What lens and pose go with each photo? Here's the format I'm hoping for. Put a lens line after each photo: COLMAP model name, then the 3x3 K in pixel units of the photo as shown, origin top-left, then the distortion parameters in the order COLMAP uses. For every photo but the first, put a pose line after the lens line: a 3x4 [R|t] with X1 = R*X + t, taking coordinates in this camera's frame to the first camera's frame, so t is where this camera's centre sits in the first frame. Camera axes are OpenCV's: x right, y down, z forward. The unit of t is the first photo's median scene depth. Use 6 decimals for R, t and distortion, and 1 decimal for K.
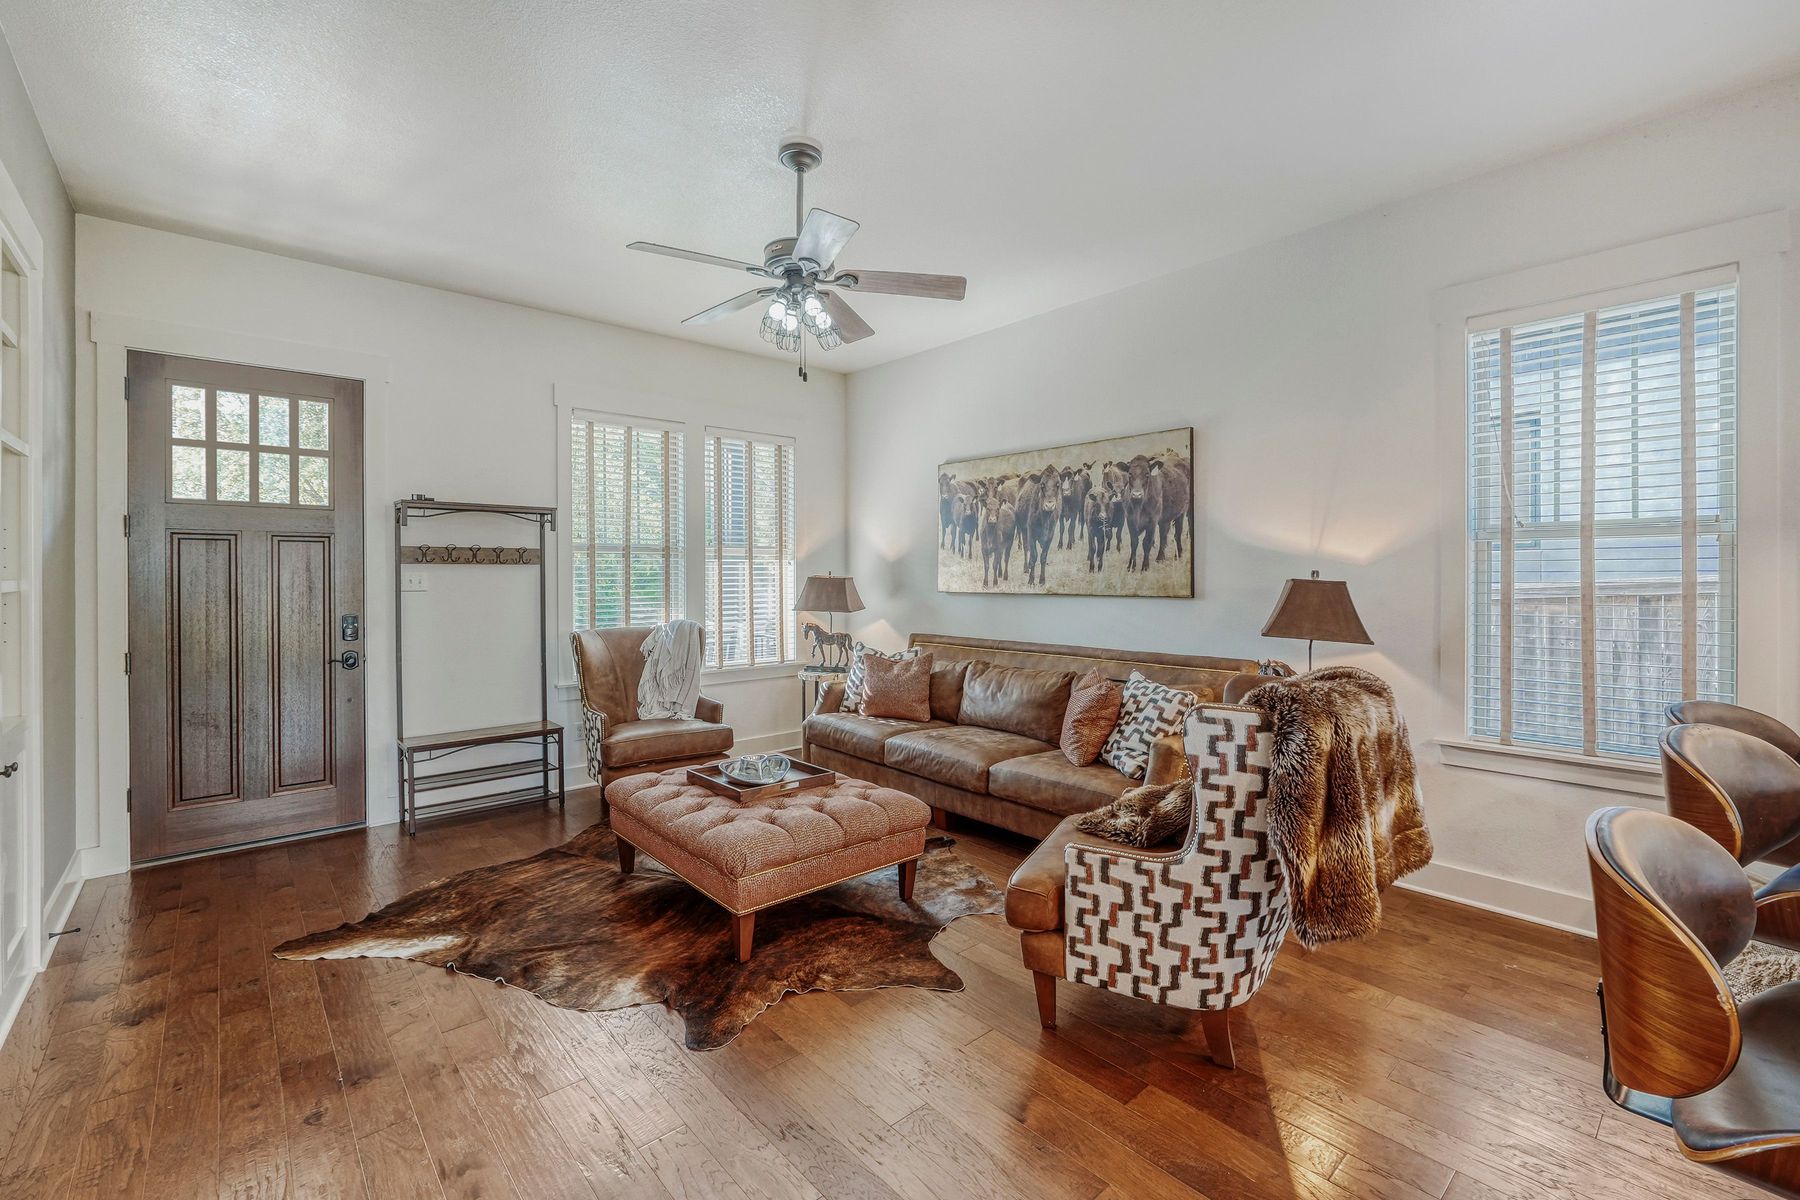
lens RADIAL K [[772.9, 0, 948.0], [0, 772.9, 585.2], [0, 0, 1]] dist [0.001142, -0.001009]
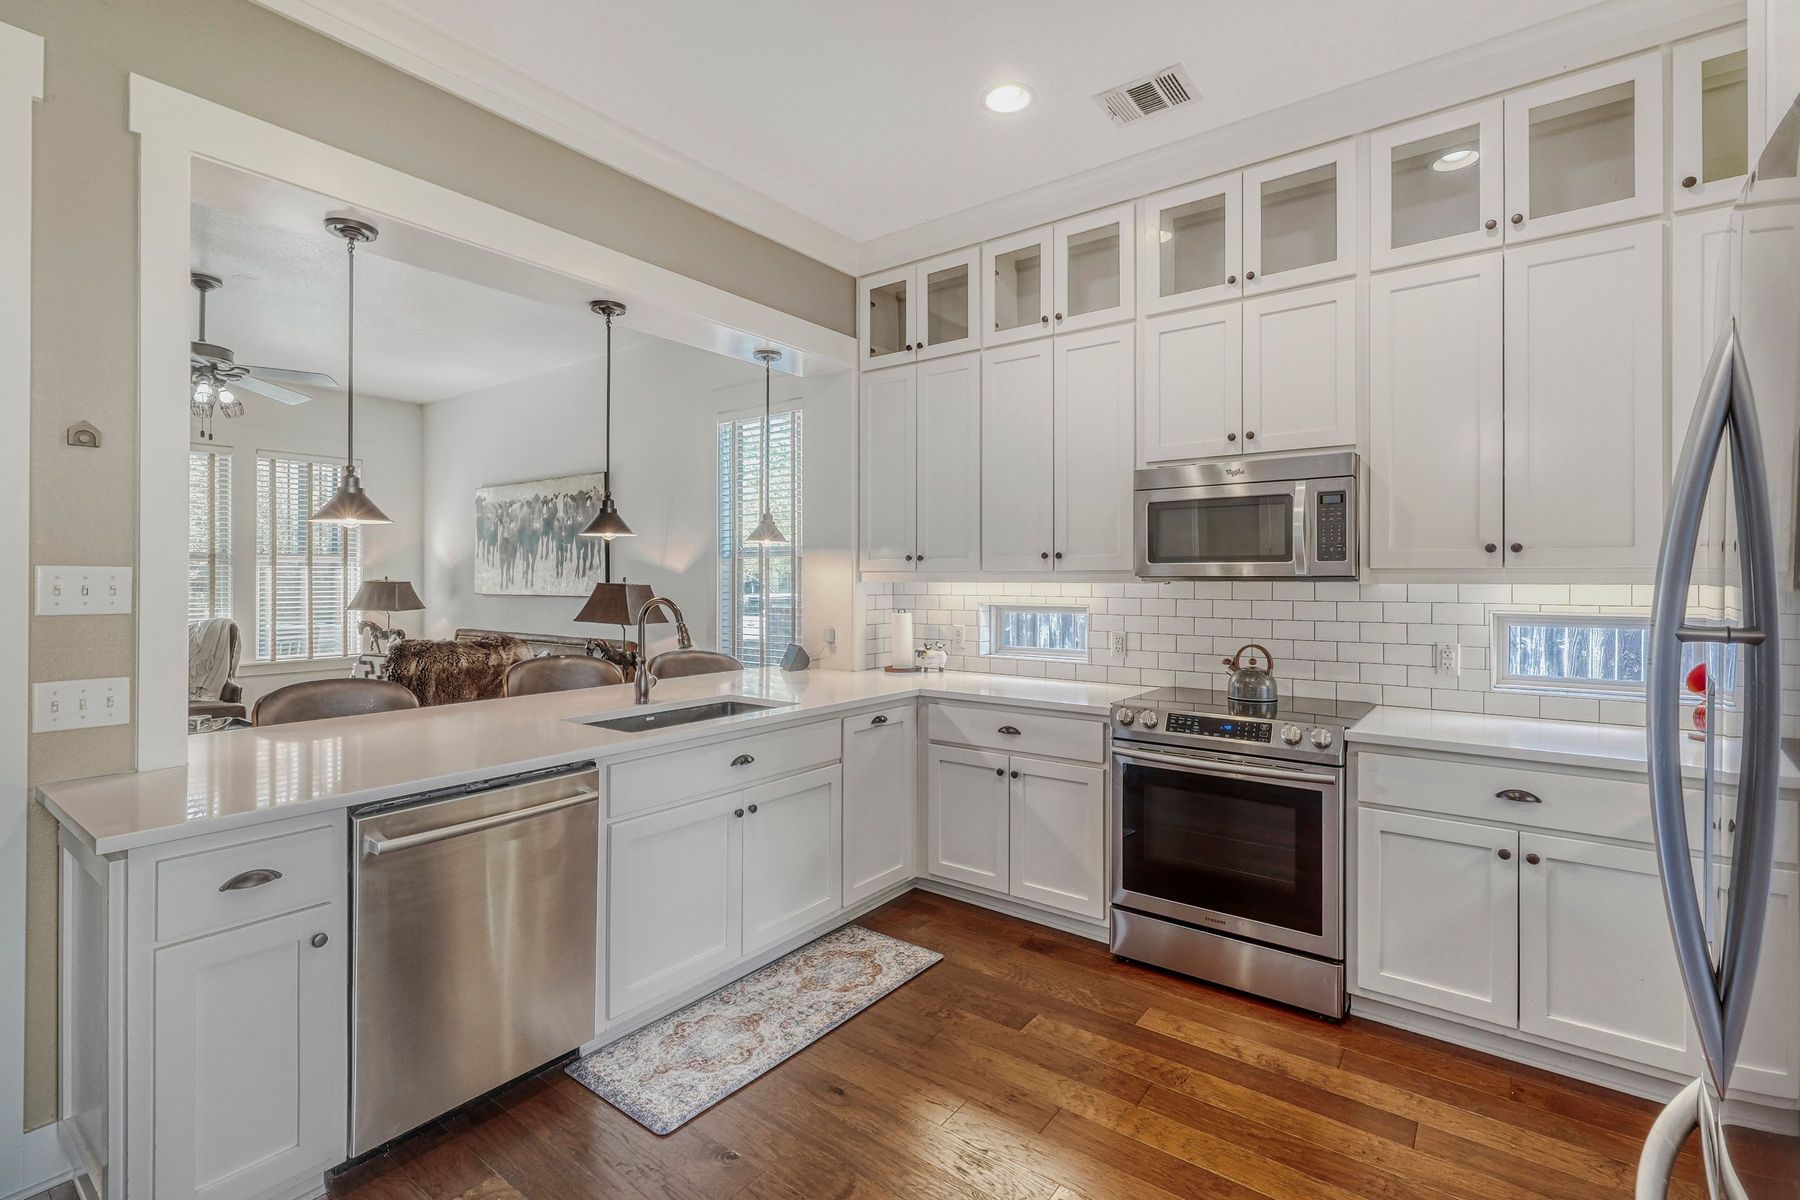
lens RADIAL K [[820.5, 0, 967.9], [0, 820.5, 577.9], [0, 0, 1]] dist [-0.003600, -0.000583]
pose [[0.981380, 0.005076, 0.192008, 0.627906], [-0.001194, 0.999793, -0.020325, 0.010656], [-0.192071, 0.019717, 0.981183, -0.504085]]
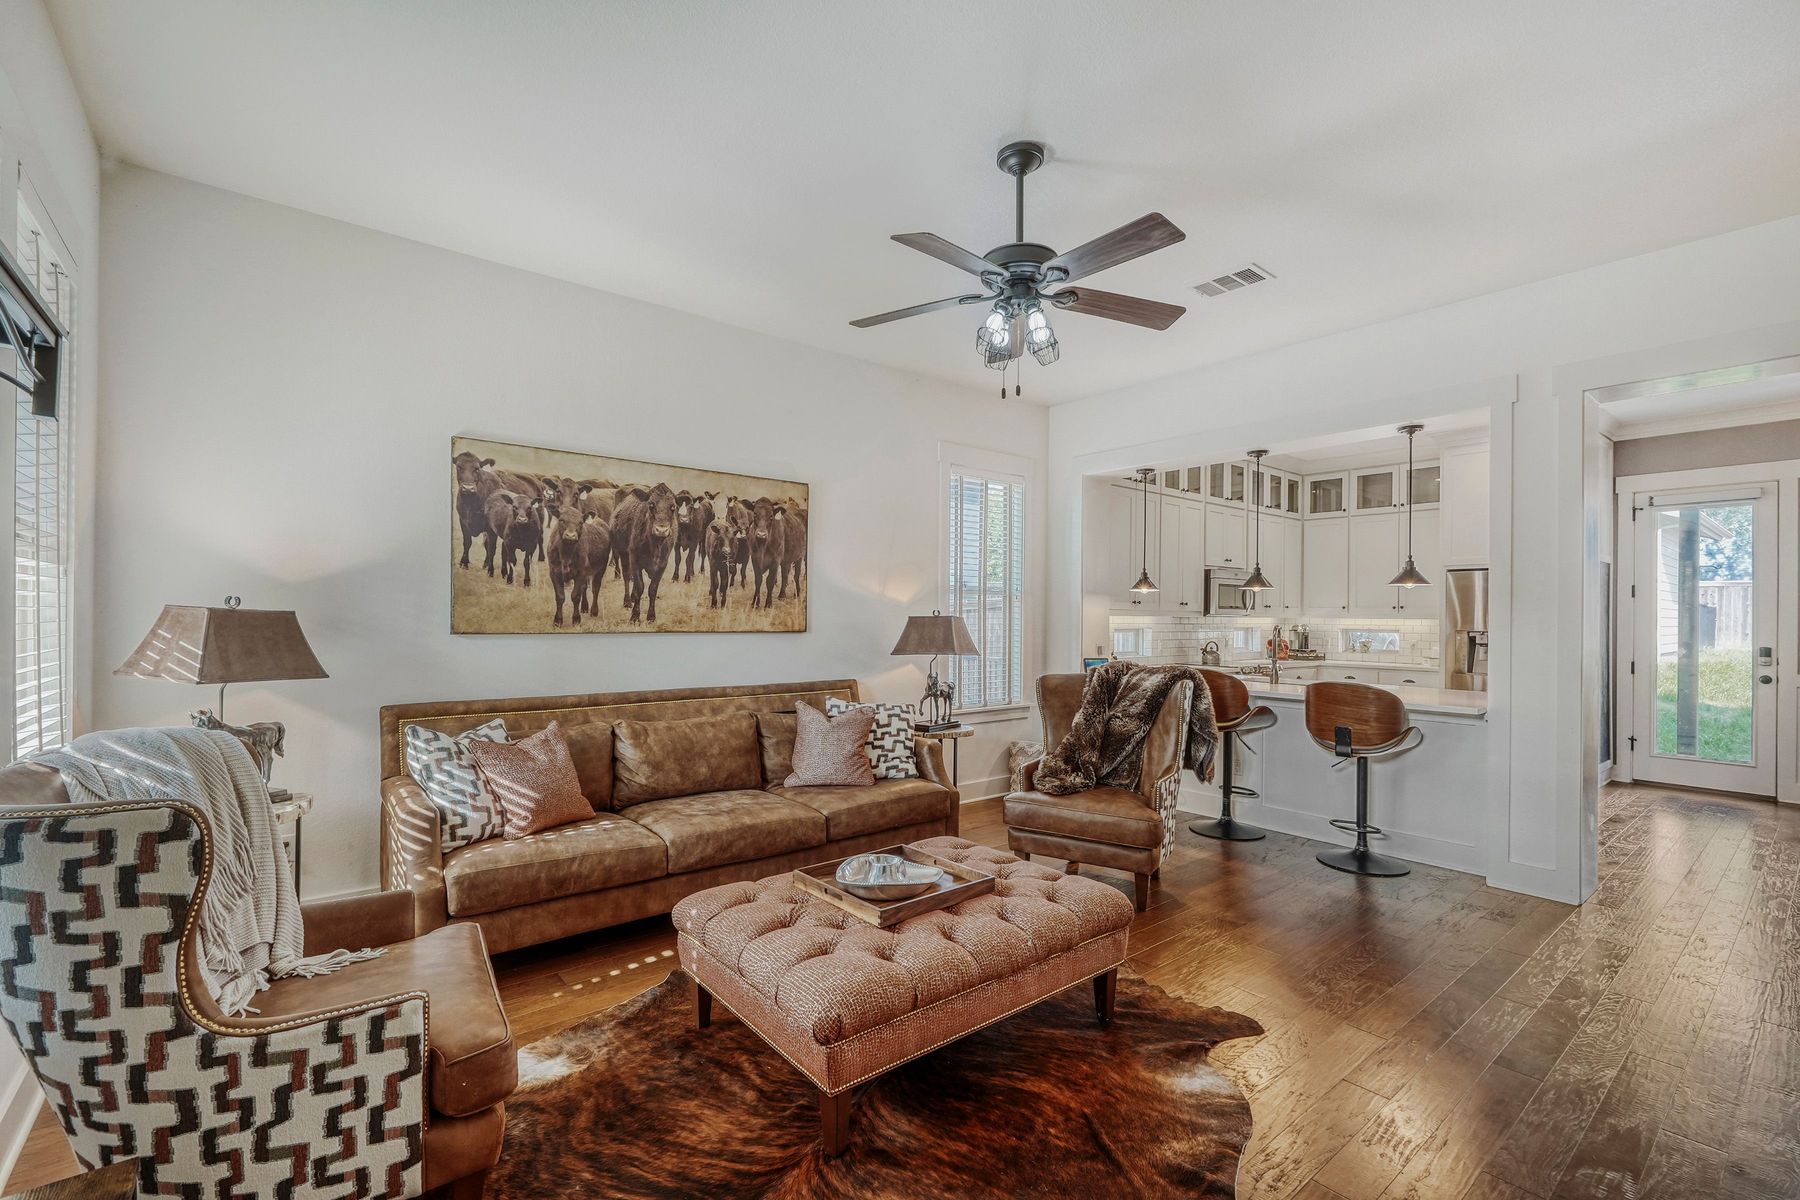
lens RADIAL K [[772.9, 0, 897.9], [0, 772.9, 600.8], [0, 0, 1]] dist [0.001142, -0.001009]
pose [[0.044923, 0.023799, 0.998707, -0.788320], [0.013009, 0.999617, -0.024406, 0.000304], [-0.998906, 0.014088, 0.044596, 0.770430]]
